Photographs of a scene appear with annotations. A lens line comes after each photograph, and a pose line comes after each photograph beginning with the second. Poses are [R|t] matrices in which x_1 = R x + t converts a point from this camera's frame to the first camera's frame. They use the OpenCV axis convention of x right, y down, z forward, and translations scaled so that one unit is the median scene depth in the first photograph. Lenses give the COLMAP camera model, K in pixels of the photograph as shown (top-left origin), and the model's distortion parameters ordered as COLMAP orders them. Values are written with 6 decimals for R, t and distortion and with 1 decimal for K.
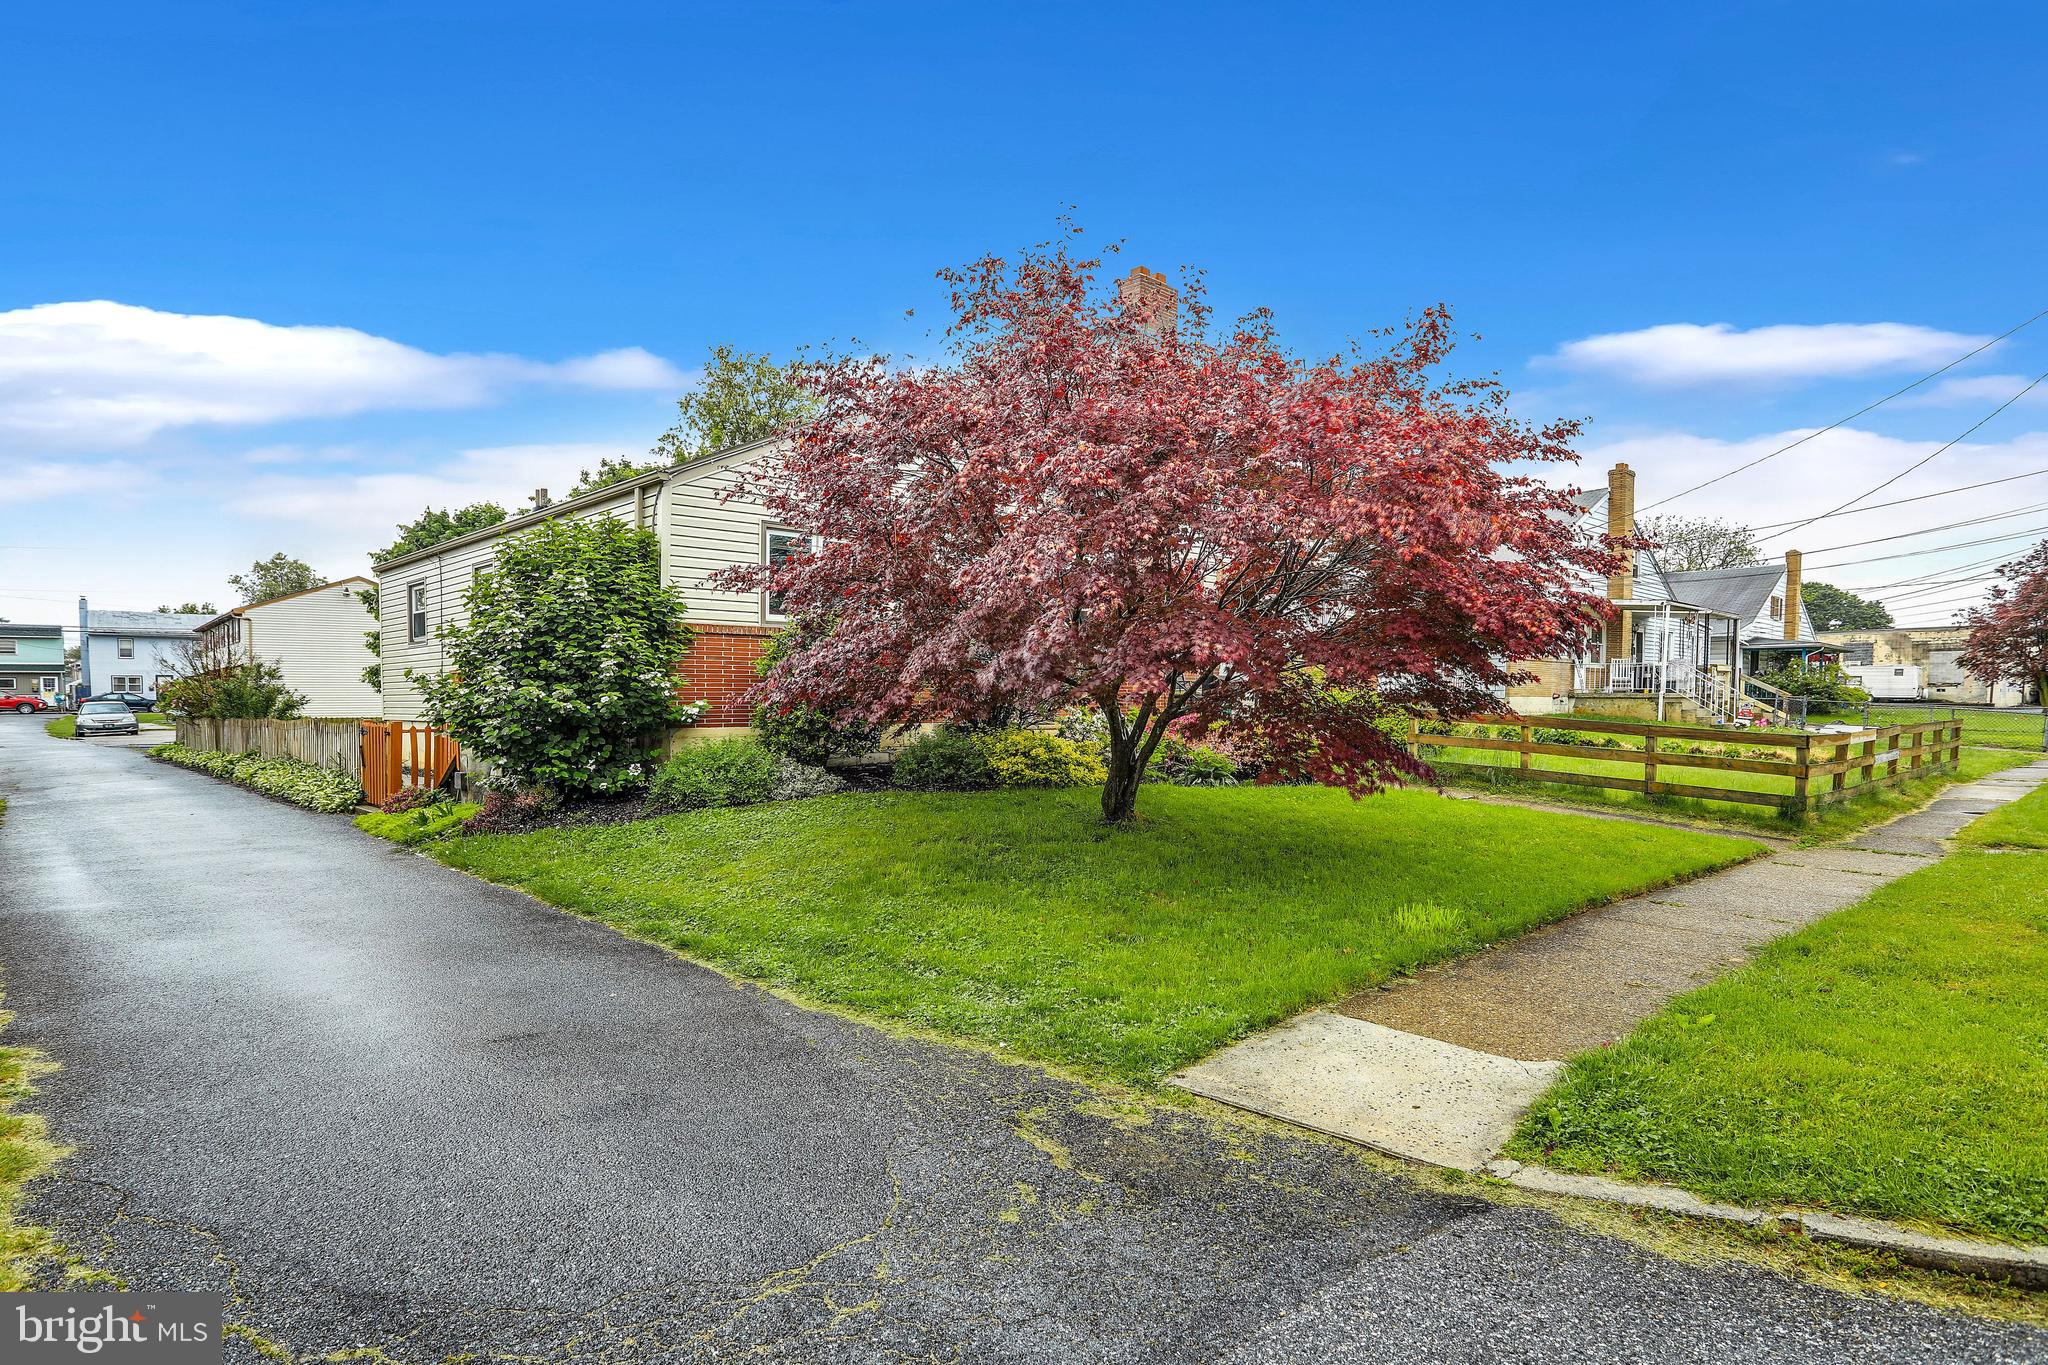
lens RADIAL K [[1192.3, 0, 1103.0], [0, 1192.3, 727.8], [0, 0, 1]] dist [-0.061644, 0.061002]
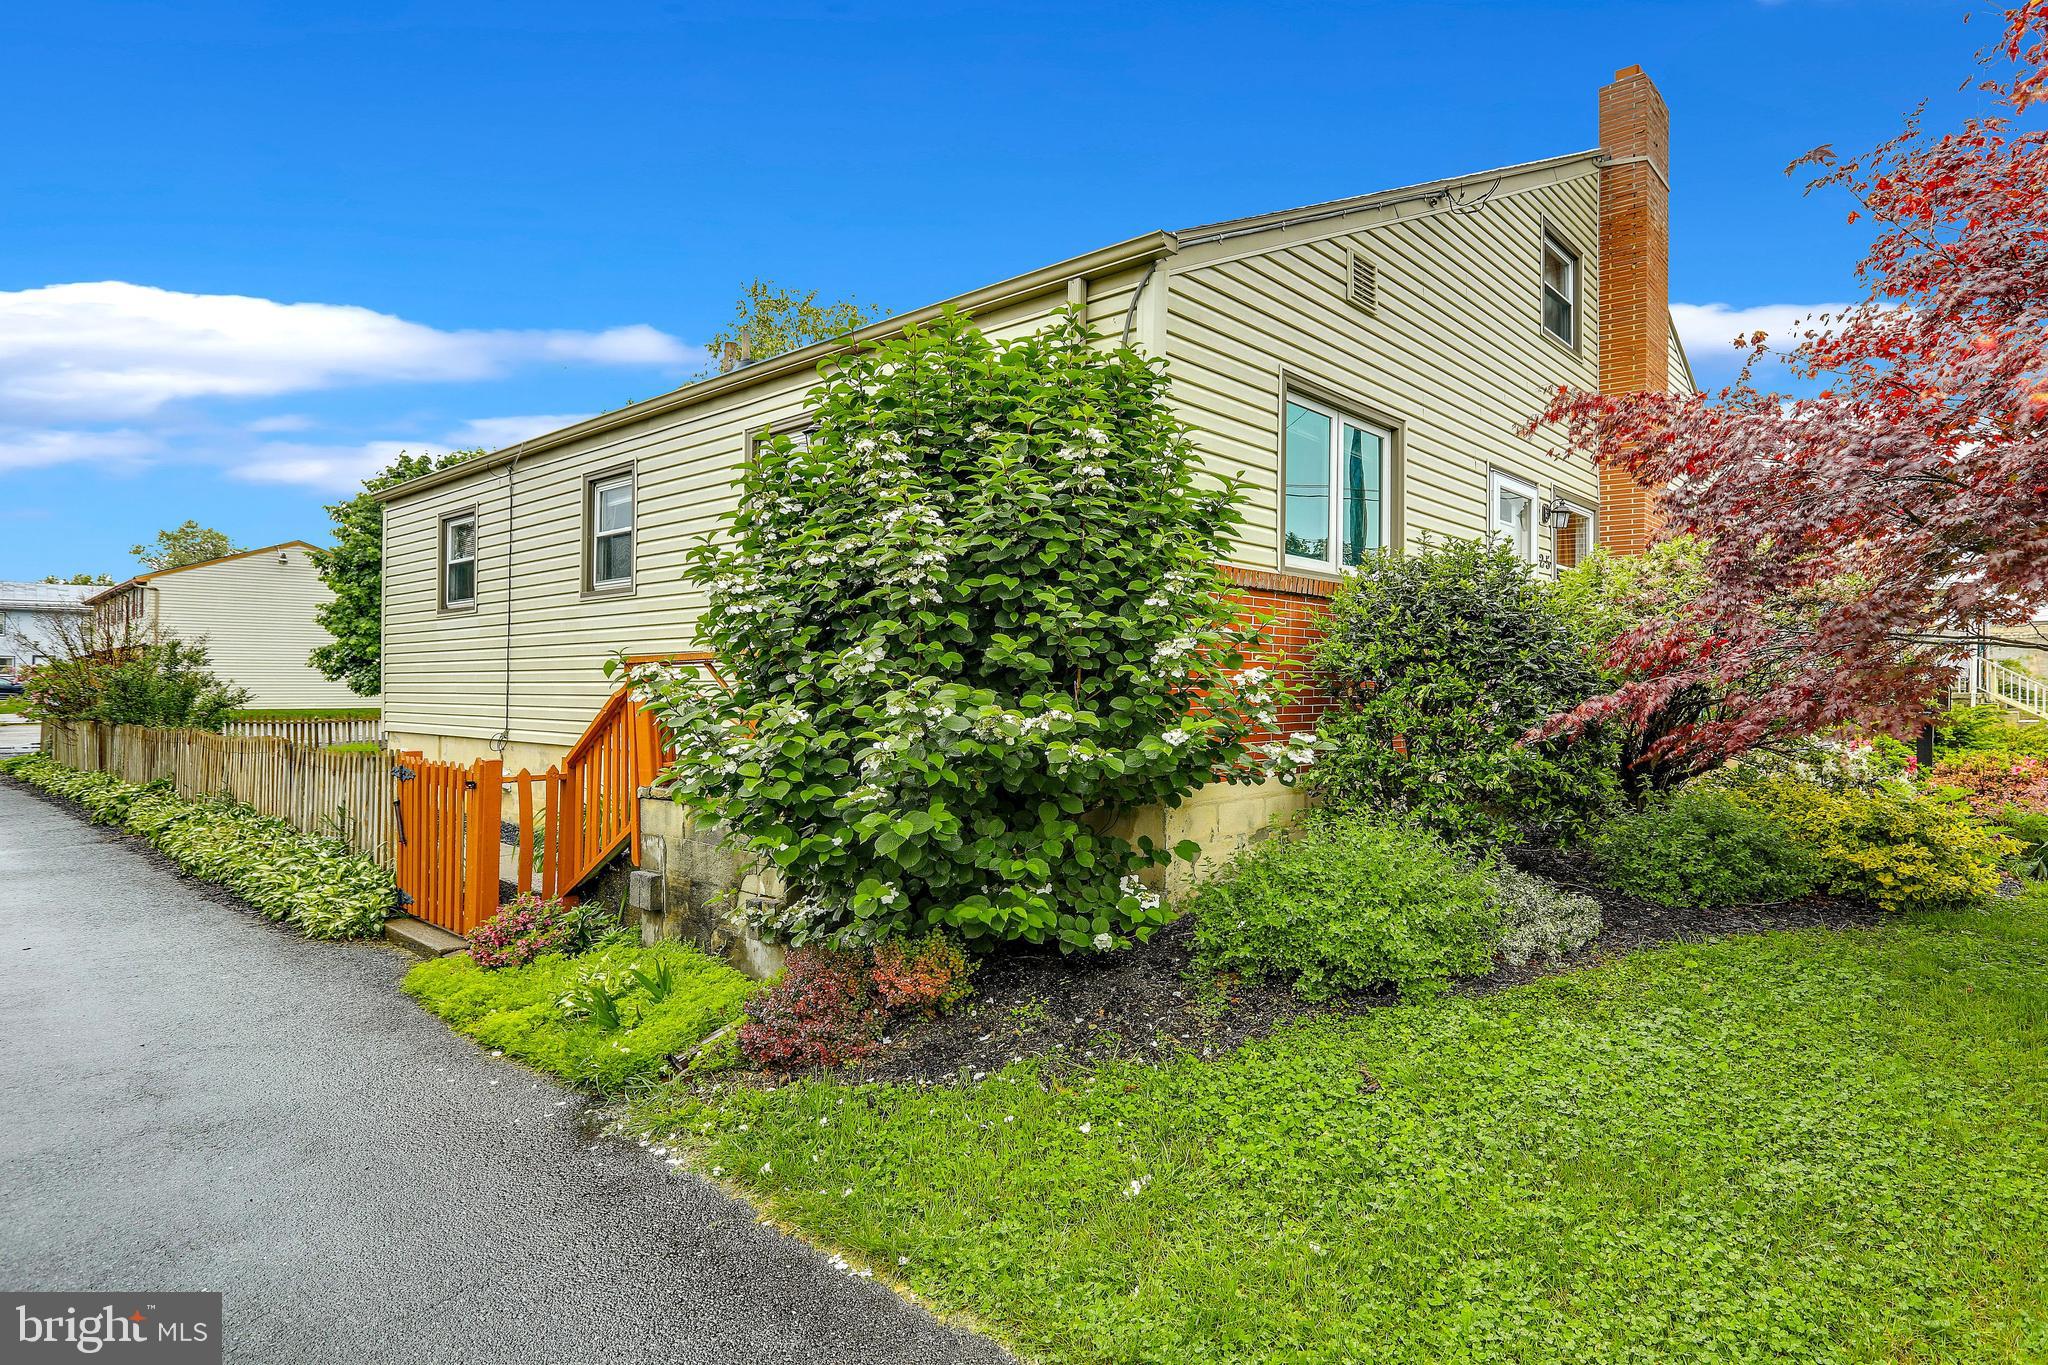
lens RADIAL K [[1083.5, 0, 1084.1], [0, 1083.5, 665.5], [0, 0, 1]] dist [-0.047956, 0.032374]
pose [[0.995477, 0.009976, 0.094480, -0.300372], [-0.005824, 0.999009, -0.044121, -0.020069], [-0.094826, 0.043372, 0.994549, 0.401638]]
